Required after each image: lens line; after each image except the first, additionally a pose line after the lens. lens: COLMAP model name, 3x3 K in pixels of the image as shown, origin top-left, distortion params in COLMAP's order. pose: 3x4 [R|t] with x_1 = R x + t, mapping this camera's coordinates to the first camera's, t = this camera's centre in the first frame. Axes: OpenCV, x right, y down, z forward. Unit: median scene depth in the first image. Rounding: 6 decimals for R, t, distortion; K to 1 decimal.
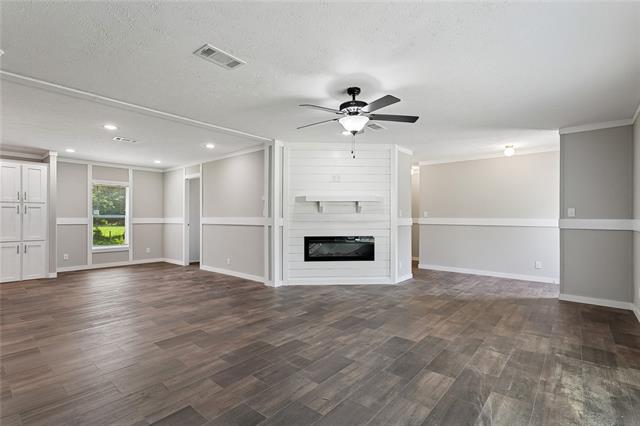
lens RADIAL K [[295.9, 0, 320.0], [0, 295.9, 213.0], [0, 0, 1]] dist [0.019425, 0.000281]
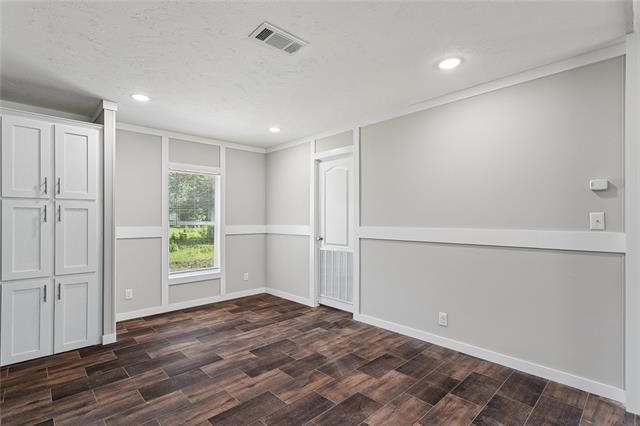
lens RADIAL K [[295.9, 0, 320.0], [0, 295.9, 213.0], [0, 0, 1]] dist [0.019425, 0.000281]
pose [[0.992171, 0.012006, -0.124305, -0.387869], [-0.011213, 0.999912, 0.007075, -0.016659], [0.124379, -0.005626, 0.992219, 0.447016]]
